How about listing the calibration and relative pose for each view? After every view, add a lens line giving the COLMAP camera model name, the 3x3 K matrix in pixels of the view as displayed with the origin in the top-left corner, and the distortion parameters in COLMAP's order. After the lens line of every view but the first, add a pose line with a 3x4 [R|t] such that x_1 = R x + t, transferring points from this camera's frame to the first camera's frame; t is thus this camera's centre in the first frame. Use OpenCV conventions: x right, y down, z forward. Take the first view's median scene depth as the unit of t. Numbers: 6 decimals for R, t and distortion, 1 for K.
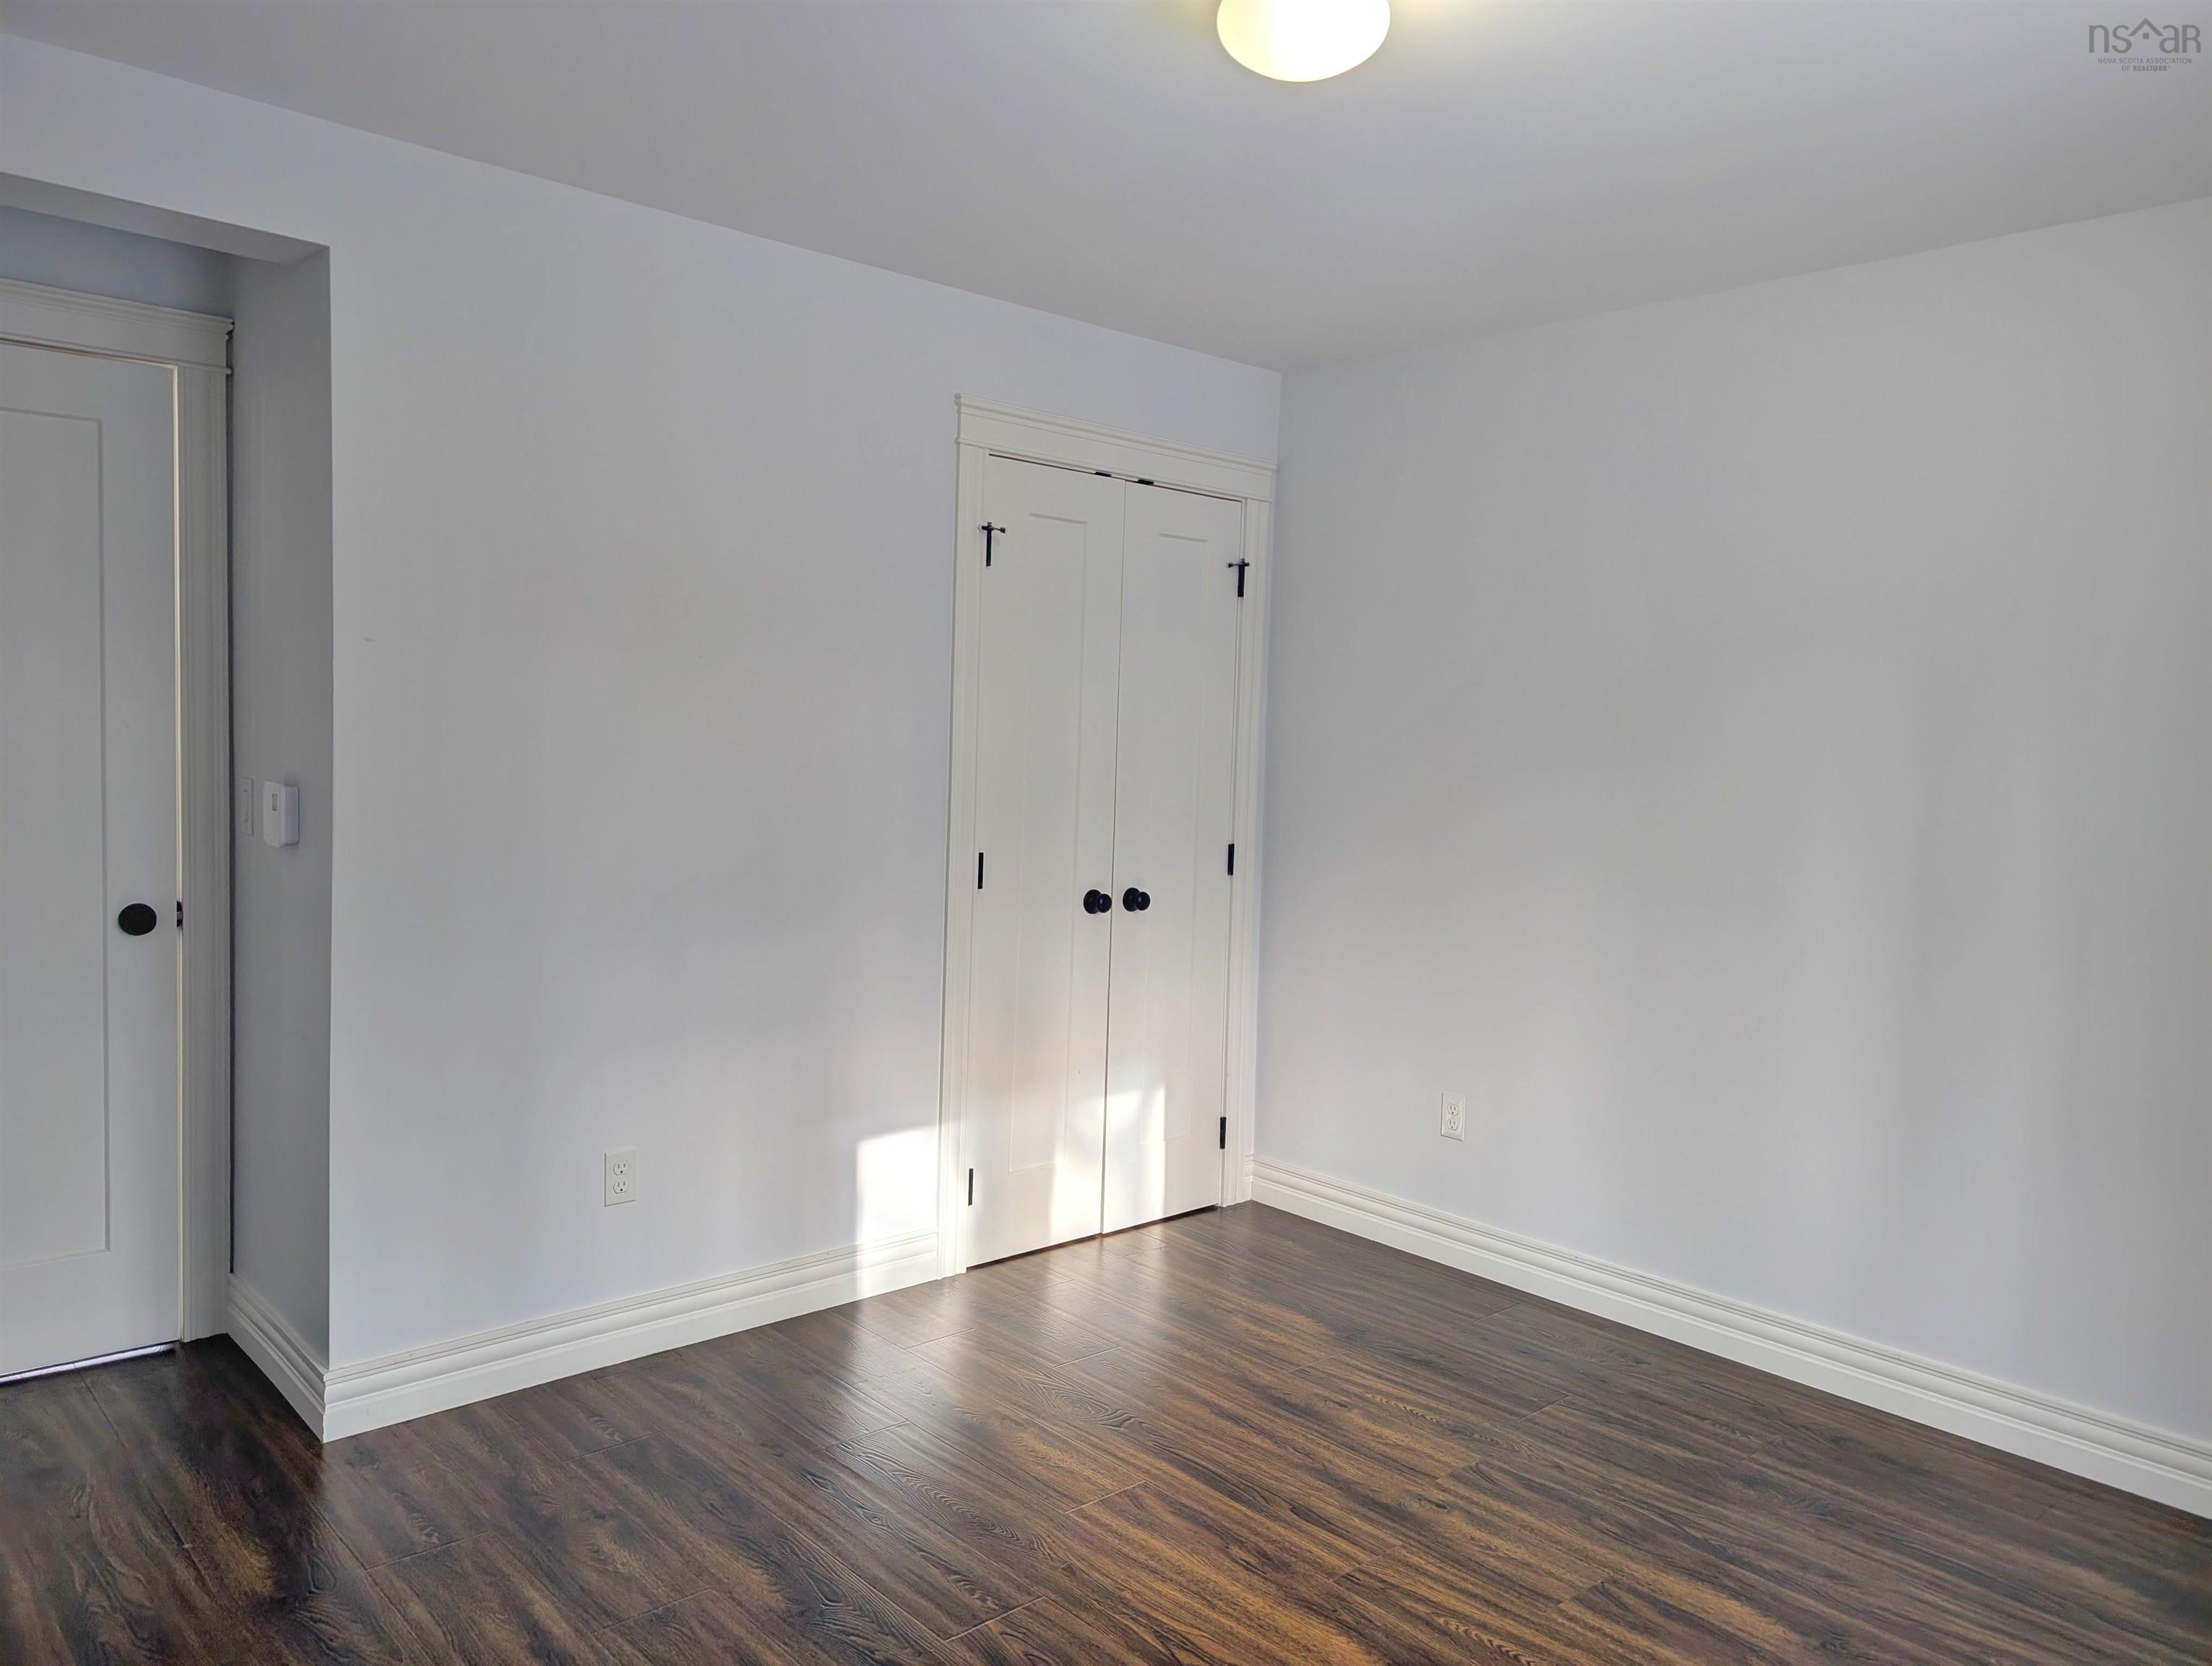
lens RADIAL K [[1636.7, 0, 1101.8], [0, 1636.7, 830.7], [0, 0, 1]] dist [0.036550, 0.001136]
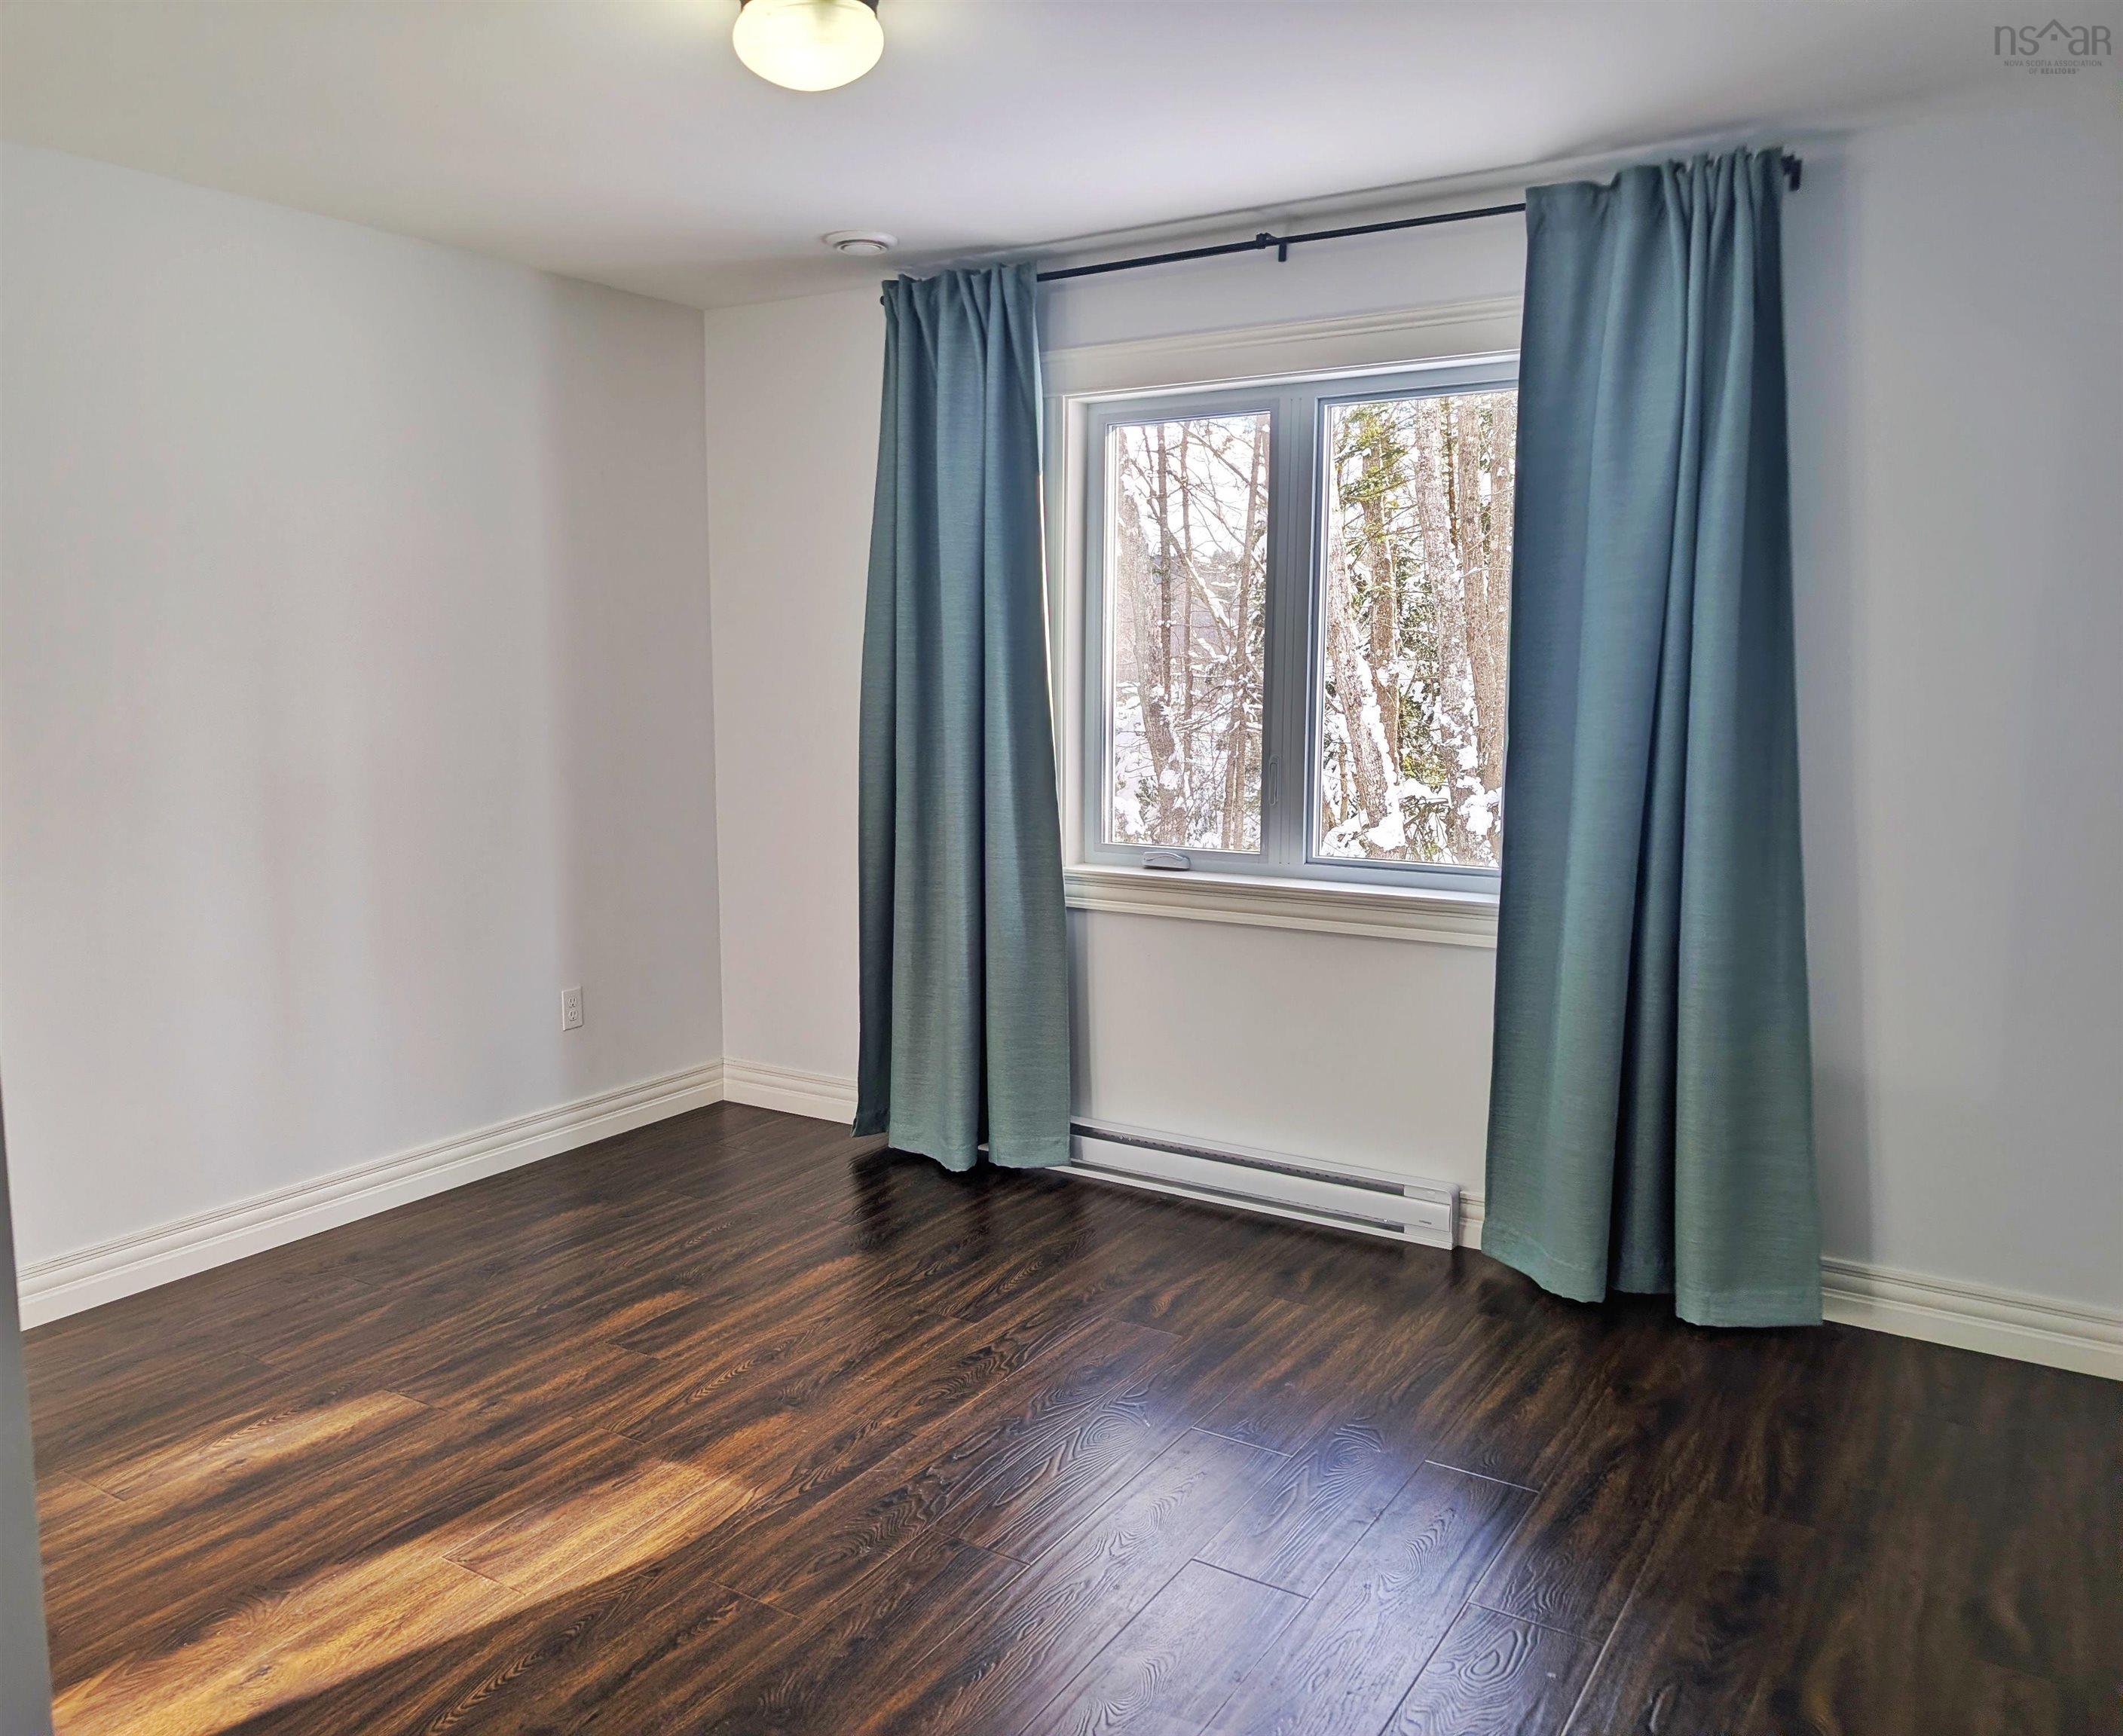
lens RADIAL K [[1590.9, 0, 1054.0], [0, 1590.9, 872.0], [0, 0, 1]] dist [0.031318, 0.002189]
pose [[-0.280421, -0.161290, 0.946229, -0.809271], [0.046782, 0.982314, 0.181304, -0.094242], [-0.958736, 0.095108, -0.267916, 0.895550]]
